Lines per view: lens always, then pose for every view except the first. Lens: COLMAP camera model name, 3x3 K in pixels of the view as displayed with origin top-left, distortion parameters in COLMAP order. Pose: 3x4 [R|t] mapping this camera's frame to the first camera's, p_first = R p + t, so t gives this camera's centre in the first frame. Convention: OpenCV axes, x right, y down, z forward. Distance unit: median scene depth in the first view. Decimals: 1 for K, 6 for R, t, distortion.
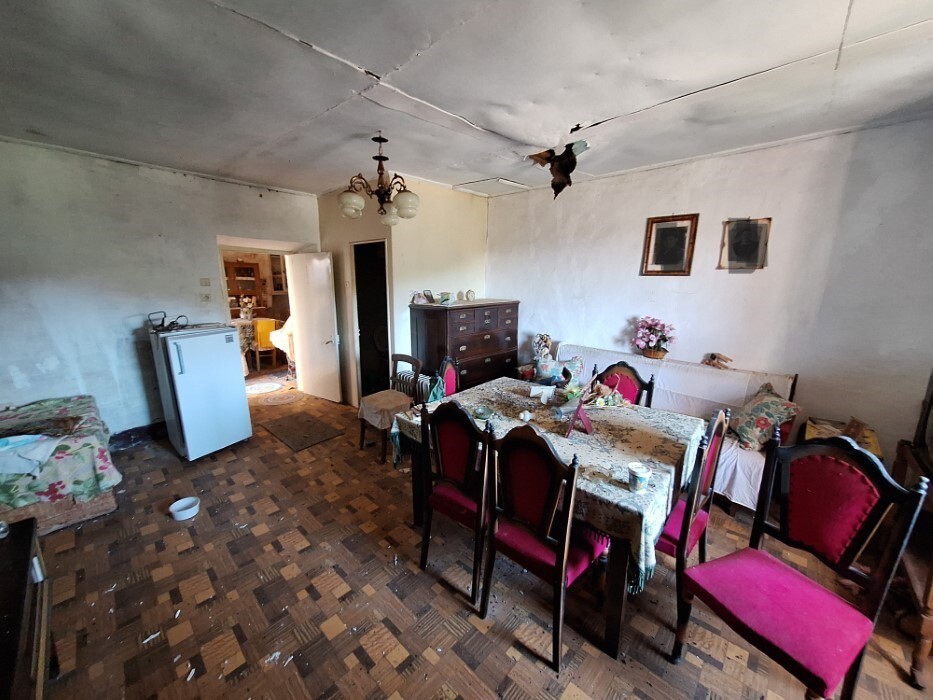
lens RADIAL K [[366.4, 0, 463.0], [0, 366.4, 356.9], [0, 0, 1]] dist [-0.001497, -0.000584]
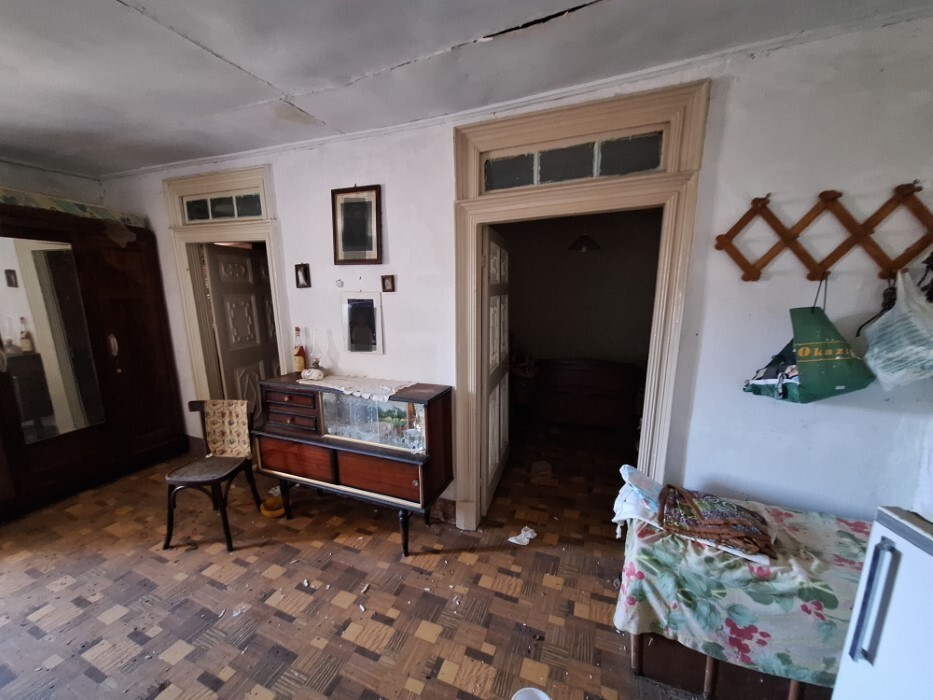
lens RADIAL K [[366.4, 0, 463.0], [0, 366.4, 356.9], [0, 0, 1]] dist [-0.001497, -0.000584]
pose [[-0.932885, 0.066878, -0.353912, -0.430486], [-0.077514, 0.922306, 0.378607, -0.208232], [0.351736, 0.380630, -0.855221, 1.007571]]
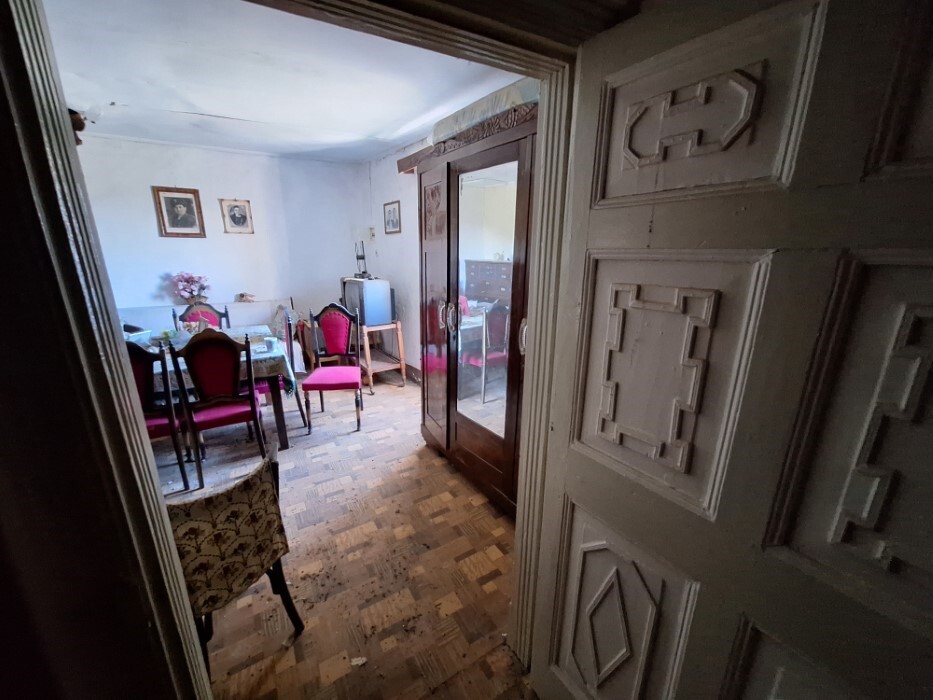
lens RADIAL K [[366.4, 0, 459.3], [0, 366.4, 353.7], [0, 0, 1]] dist [-0.000858, -0.000159]
pose [[0.272179, -0.266069, 0.924730, -0.469119], [0.203682, 0.955166, 0.214876, 0.081234], [-0.940443, 0.129866, 0.314169, -0.223290]]
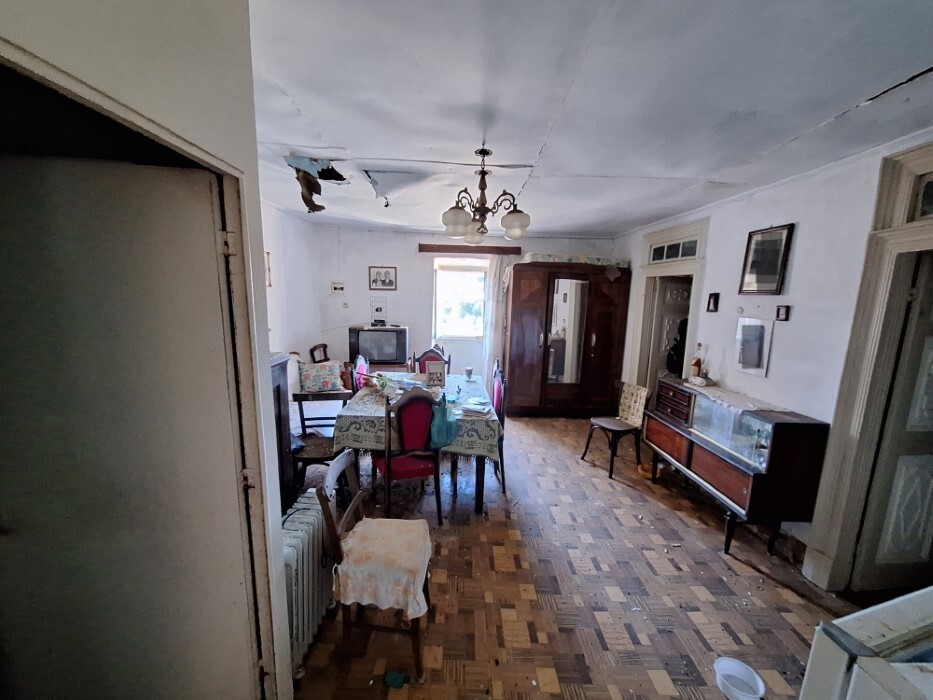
lens RADIAL K [[366.4, 0, 463.0], [0, 366.4, 356.9], [0, 0, 1]] dist [-0.001497, -0.000584]
pose [[-0.692907, -0.142137, 0.706878, -0.661332], [0.122022, 0.943120, 0.309250, -0.294666], [-0.710627, 0.300537, -0.636150, 1.295276]]
